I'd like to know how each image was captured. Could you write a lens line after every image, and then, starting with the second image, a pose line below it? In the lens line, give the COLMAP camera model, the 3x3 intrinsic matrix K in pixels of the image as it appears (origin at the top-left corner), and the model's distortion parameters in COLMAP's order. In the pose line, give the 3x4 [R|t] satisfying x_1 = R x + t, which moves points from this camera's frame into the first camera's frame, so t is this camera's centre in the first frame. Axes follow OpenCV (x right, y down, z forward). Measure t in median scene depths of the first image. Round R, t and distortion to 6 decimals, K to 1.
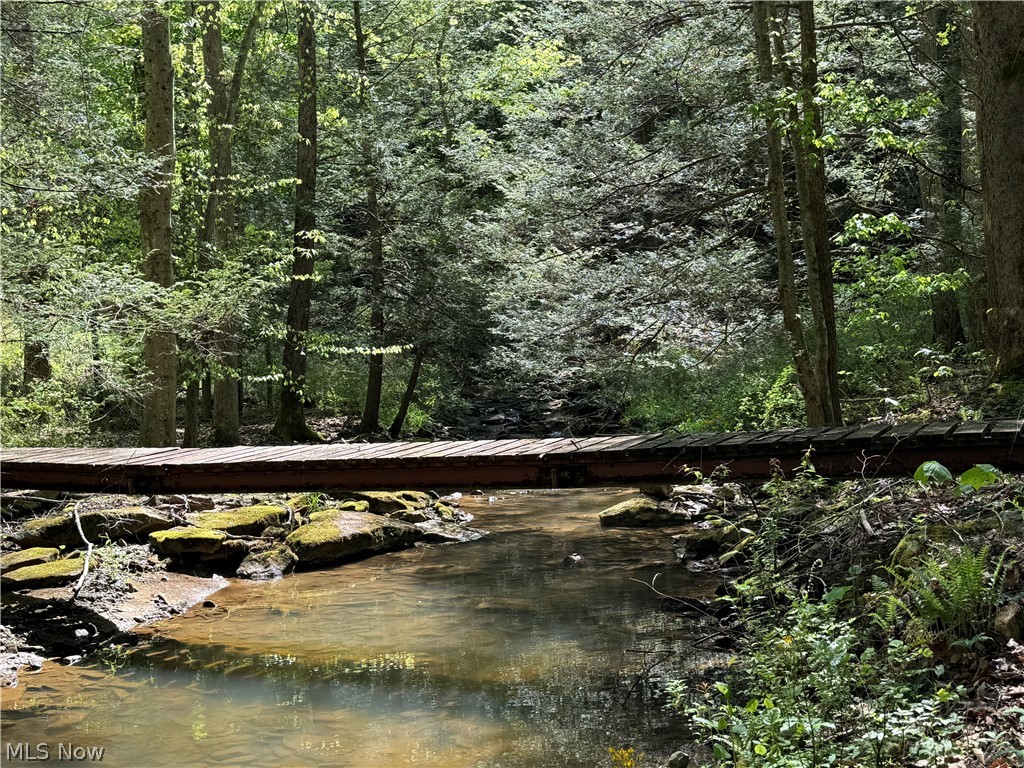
lens RADIAL K [[1238.8, 0, 510.6], [0, 1238.8, 382.6], [0, 0, 1]] dist [-0.020880, 0.000000]
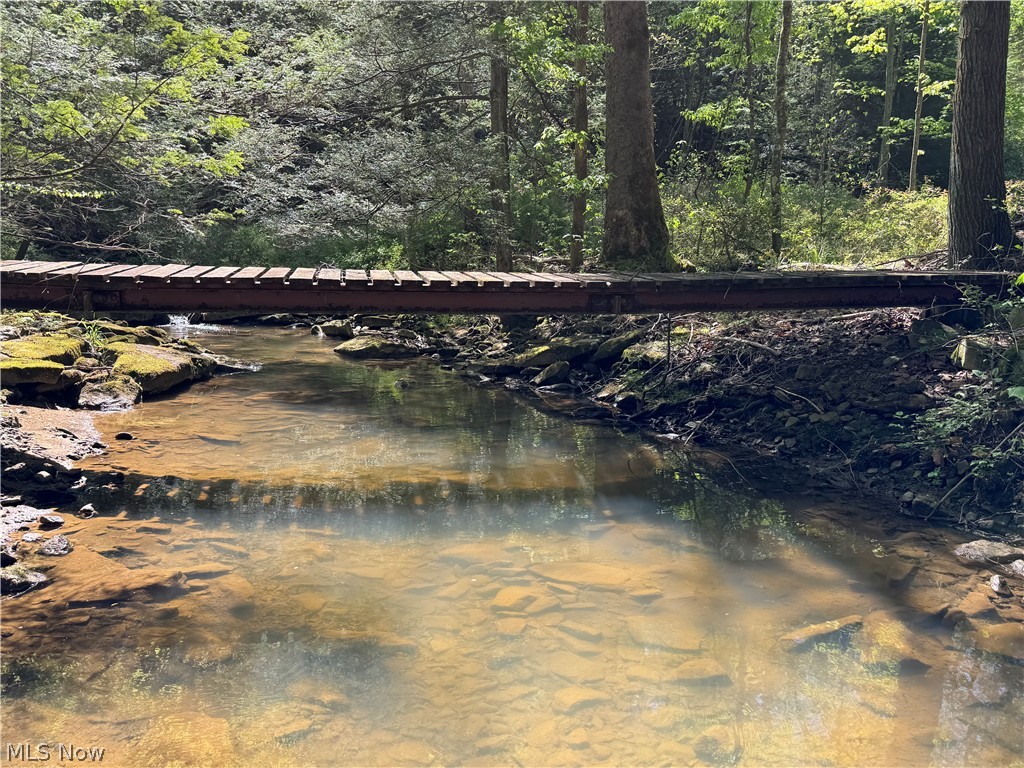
lens RADIAL K [[804.6, 0, 512.2], [0, 804.6, 383.8], [0, 0, 1]] dist [0.000934, 0.001420]
pose [[0.857016, -0.014196, 0.515094, -0.250266], [-0.059541, 0.990197, 0.126355, 0.038208], [-0.511838, -0.138958, 0.847769, 0.293265]]
